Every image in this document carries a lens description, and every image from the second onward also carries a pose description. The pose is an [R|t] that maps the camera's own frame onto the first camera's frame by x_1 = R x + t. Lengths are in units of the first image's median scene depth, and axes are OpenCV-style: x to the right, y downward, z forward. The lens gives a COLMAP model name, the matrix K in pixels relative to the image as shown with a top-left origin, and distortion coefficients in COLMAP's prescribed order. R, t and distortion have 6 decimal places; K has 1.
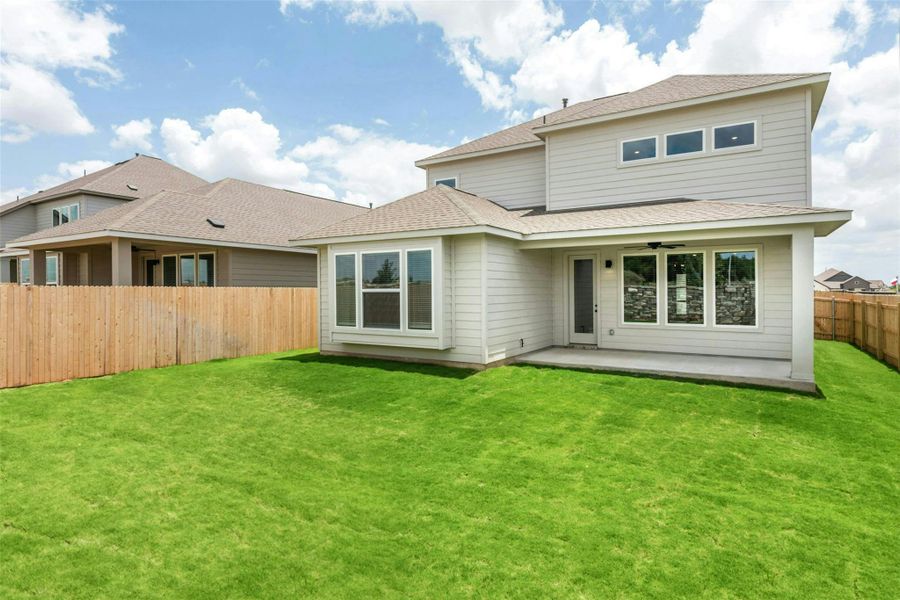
lens RADIAL K [[495.5, 0, 451.5], [0, 495.5, 296.4], [0, 0, 1]] dist [0.012263, -0.002525]
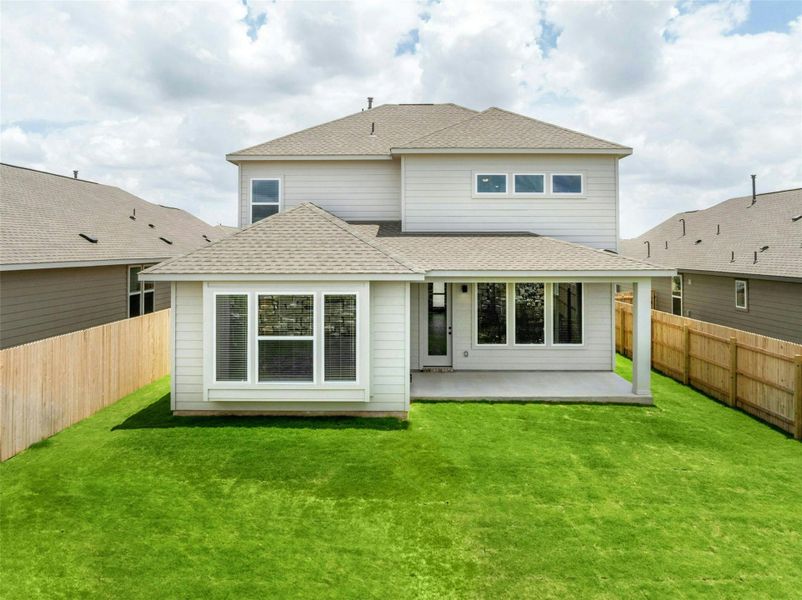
lens RADIAL K [[595.3, 0, 401.1], [0, 595.3, 232.9], [0, 0, 1]] dist [-0.021670, -0.005313]
pose [[0.856011, 0.017596, 0.516657, -0.523643], [0.001392, 0.999338, -0.036341, -0.161862], [-0.516955, 0.031828, 0.855421, -0.002212]]
